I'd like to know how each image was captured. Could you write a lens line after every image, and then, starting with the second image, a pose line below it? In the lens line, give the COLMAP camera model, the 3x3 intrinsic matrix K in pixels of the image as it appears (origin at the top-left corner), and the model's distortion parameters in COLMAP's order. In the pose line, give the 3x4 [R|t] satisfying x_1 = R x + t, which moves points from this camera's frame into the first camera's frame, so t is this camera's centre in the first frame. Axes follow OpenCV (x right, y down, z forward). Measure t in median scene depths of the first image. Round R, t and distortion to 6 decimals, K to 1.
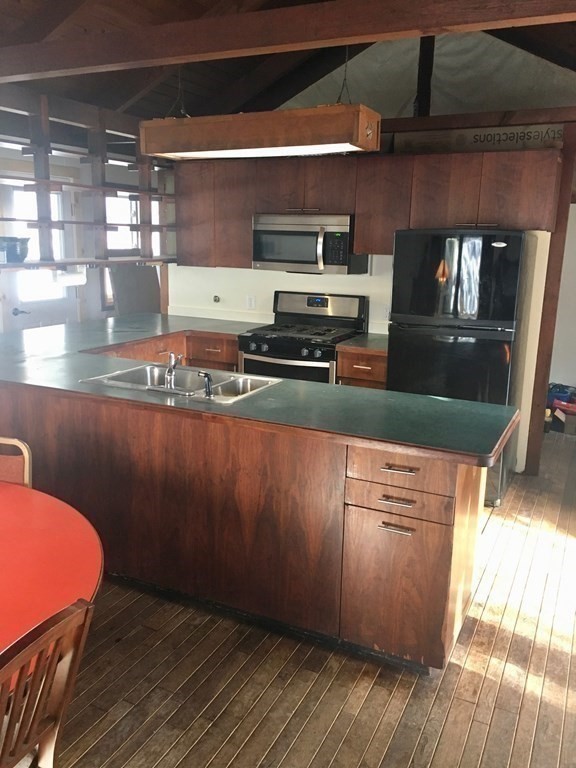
lens RADIAL K [[658.9, 0, 289.8], [0, 658.9, 385.4], [0, 0, 1]] dist [0.095818, 0.003219]
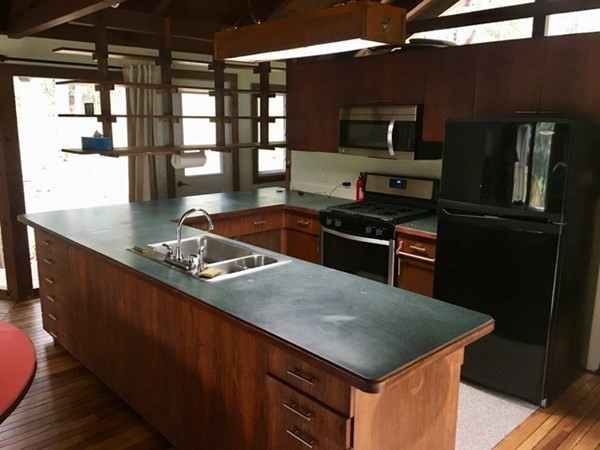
lens RADIAL K [[514.7, 0, 301.4], [0, 514.7, 222.4], [0, 0, 1]] dist [0.095818, 0.003219]
pose [[0.945839, 0.058564, -0.319310, 0.185929], [-0.070599, 0.997160, -0.026237, -0.031783], [0.316867, 0.047358, 0.947287, 0.150713]]
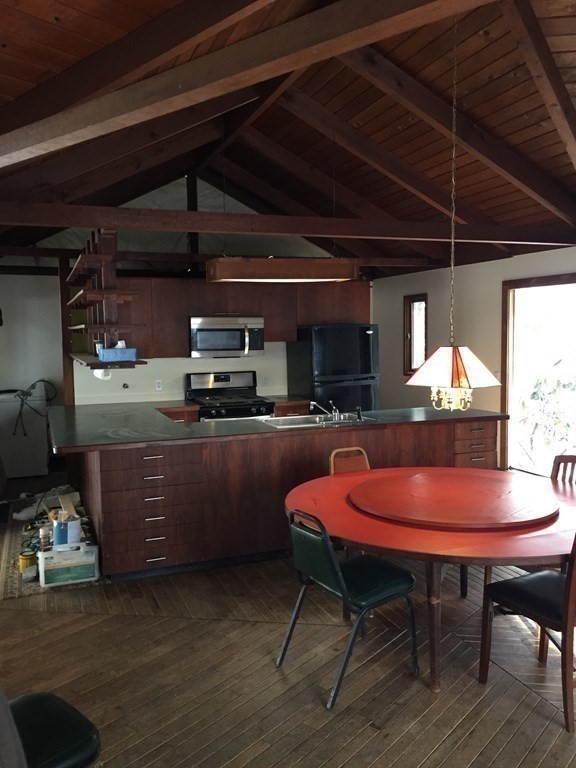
lens RADIAL K [[656.3, 0, 291.2], [0, 656.3, 385.8], [0, 0, 1]] dist [0.000675, -0.000020]
pose [[0.679383, -0.089187, 0.728344, -0.947086], [0.191739, 0.979678, -0.058887, -0.003434], [-0.708290, 0.179658, 0.682677, -0.037196]]
